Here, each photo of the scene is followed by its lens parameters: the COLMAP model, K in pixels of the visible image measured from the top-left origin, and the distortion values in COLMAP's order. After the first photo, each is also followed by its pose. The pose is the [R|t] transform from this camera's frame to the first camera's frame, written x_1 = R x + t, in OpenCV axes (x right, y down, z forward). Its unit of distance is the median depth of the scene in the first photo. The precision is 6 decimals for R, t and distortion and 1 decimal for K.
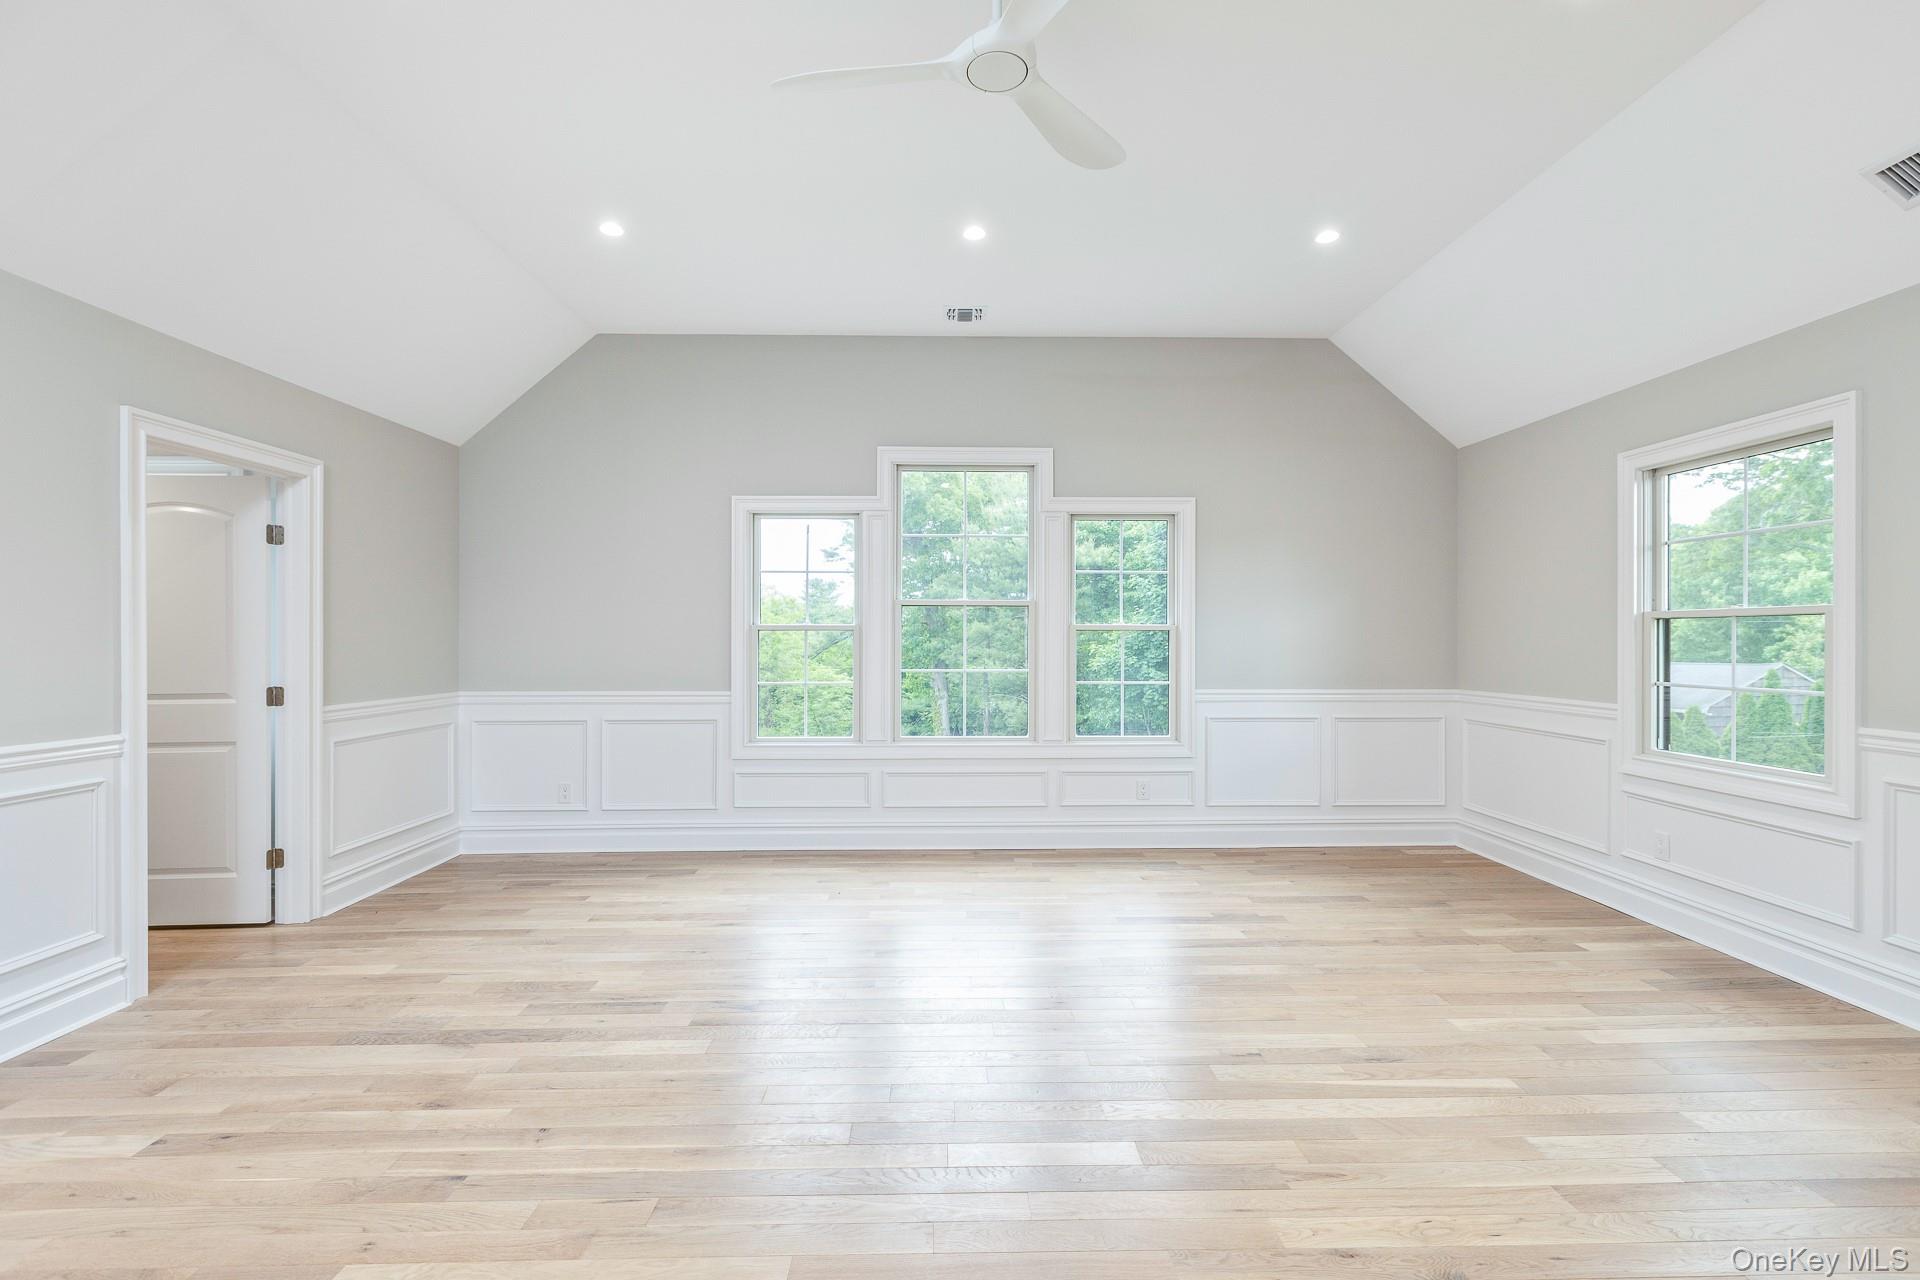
lens RADIAL K [[887.4, 0, 966.9], [0, 887.4, 631.1], [0, 0, 1]] dist [0.001396, 0.000159]
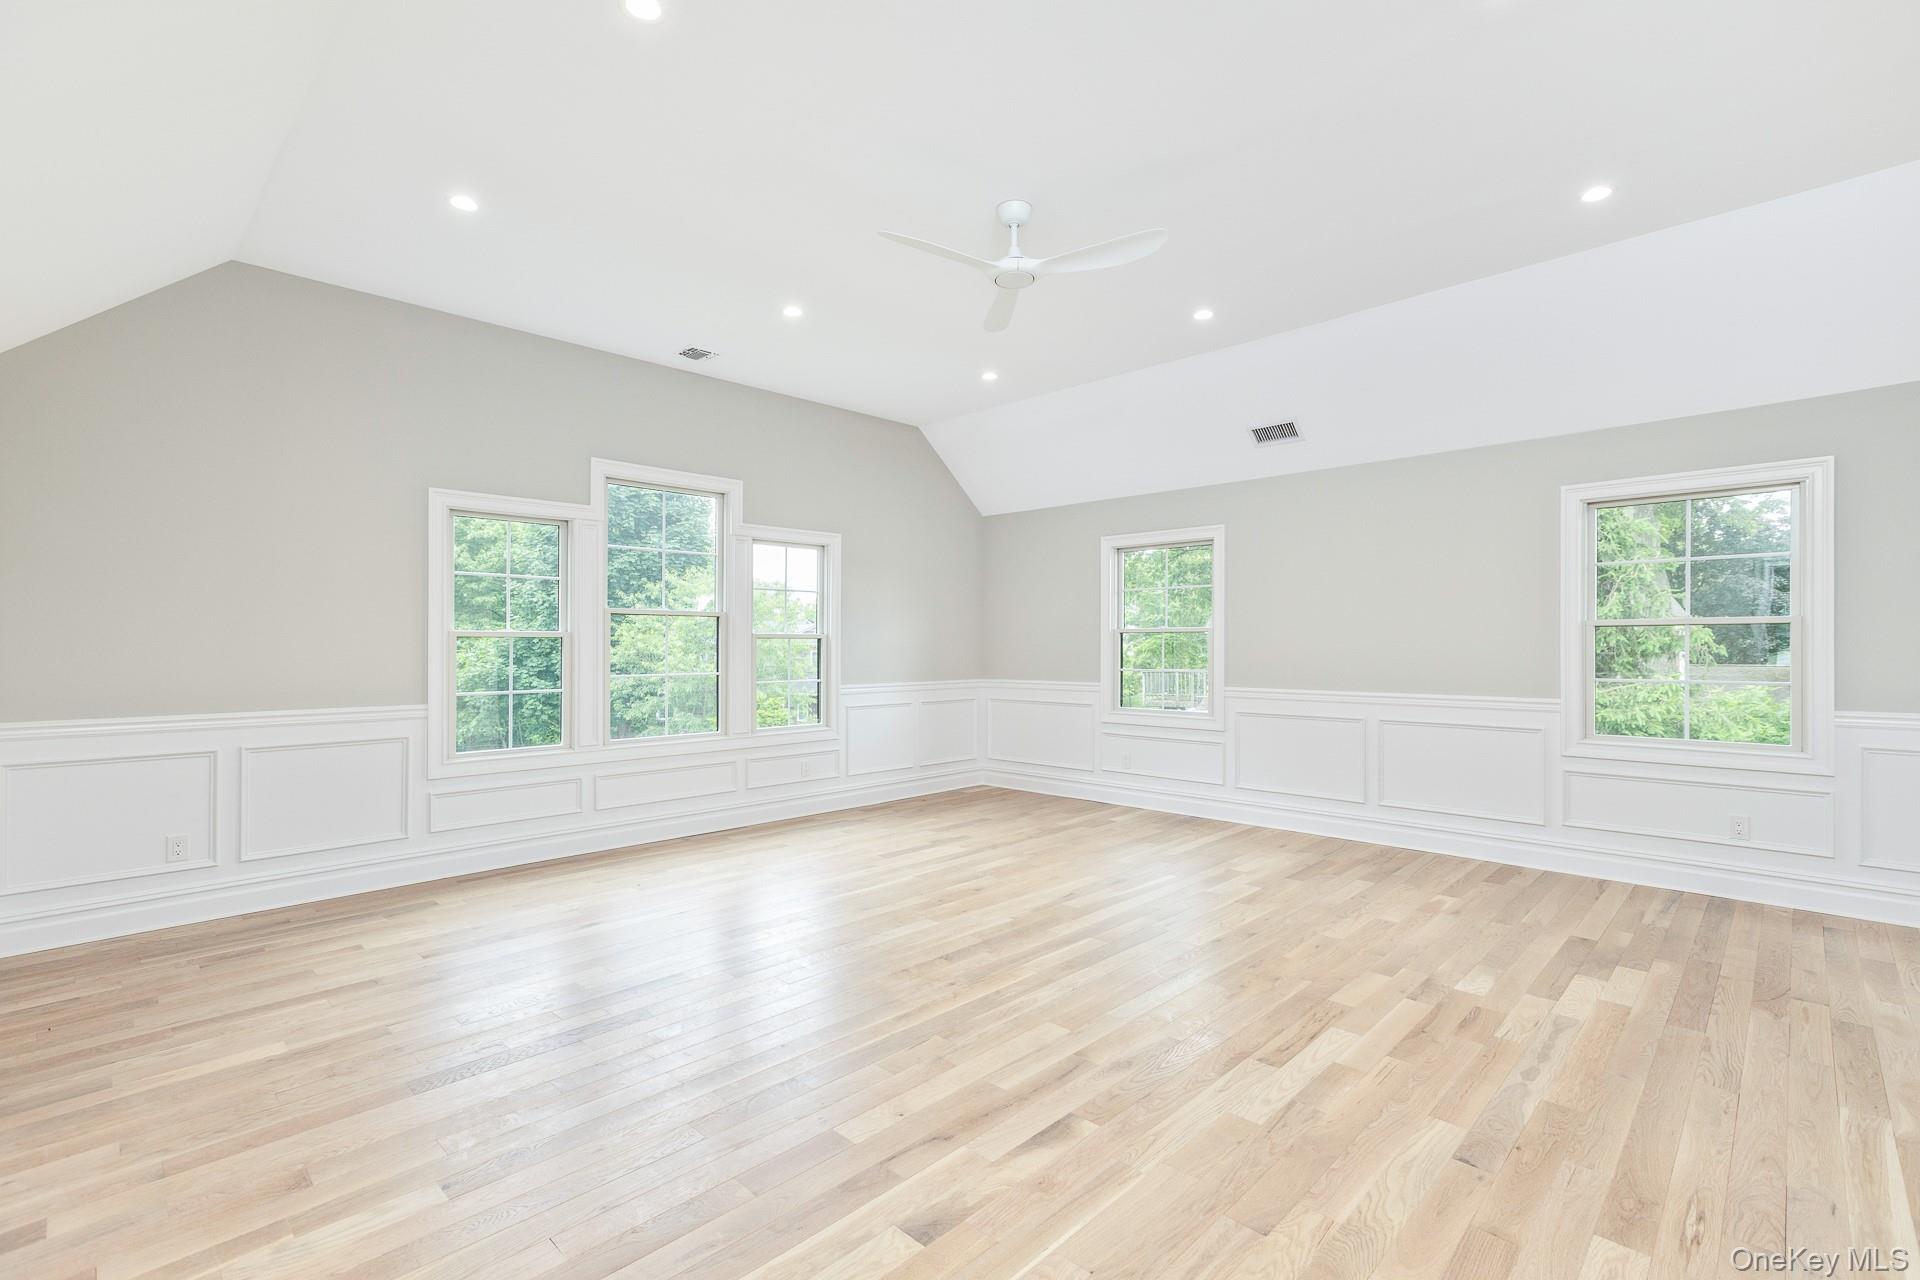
lens RADIAL K [[873.7, 0, 960.0], [0, 873.7, 640.0], [0, 0, 1]] dist [0.001137, -0.000139]
pose [[0.712865, 0.002879, 0.701296, -0.639337], [-0.003727, 0.999993, -0.000317, 0.001018], [-0.701292, -0.002388, 0.712871, -0.014474]]
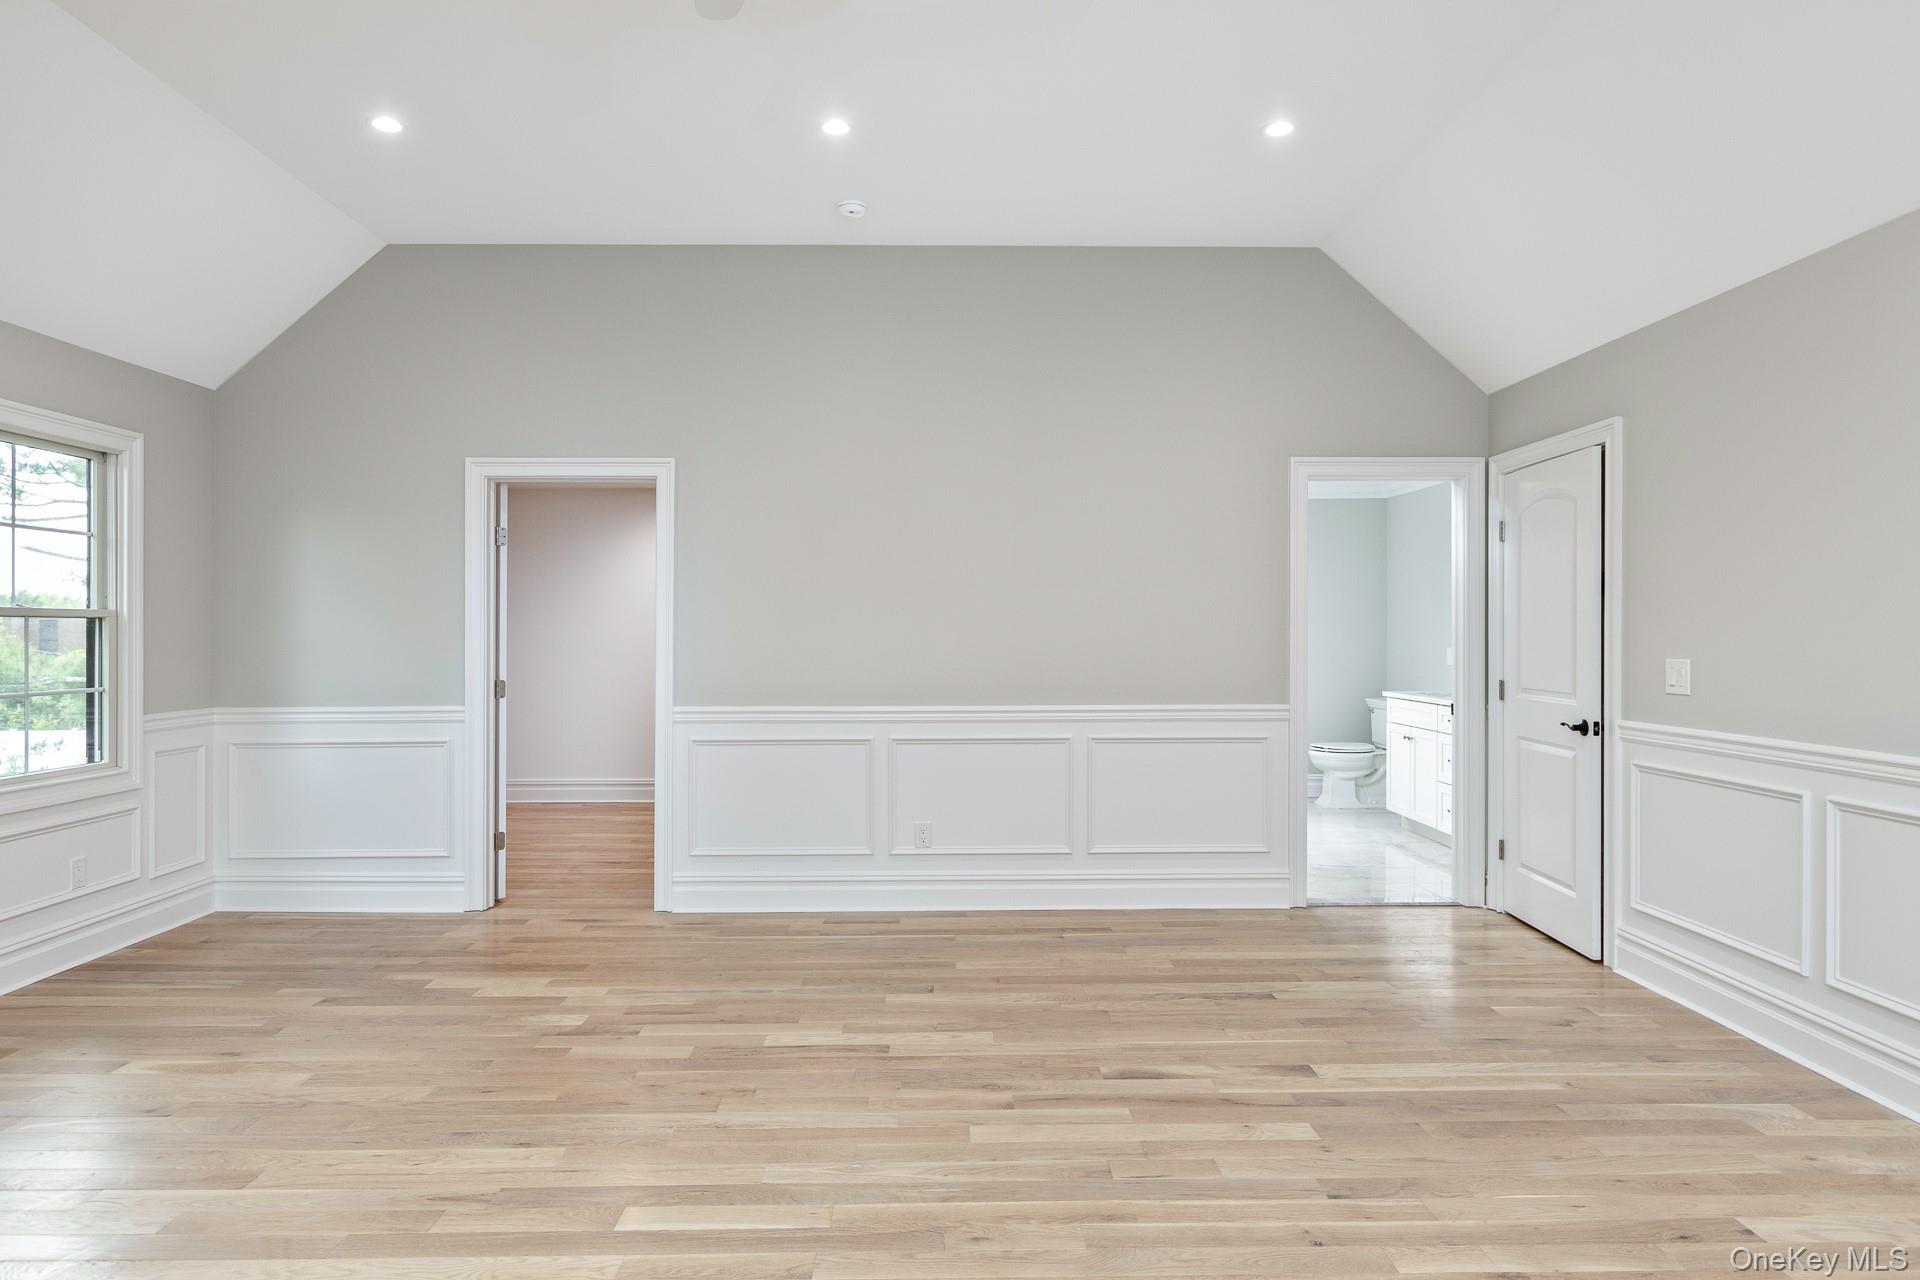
lens RADIAL K [[1137.4, 0, 956.2], [0, 1137.4, 639.9], [0, 0, 1]] dist [-0.018682, -0.000474]
pose [[-0.999984, 0.003742, -0.004319, -0.077336], [0.003716, 0.999975, 0.006049, -0.003515], [0.004342, 0.006033, -0.999972, 1.139206]]
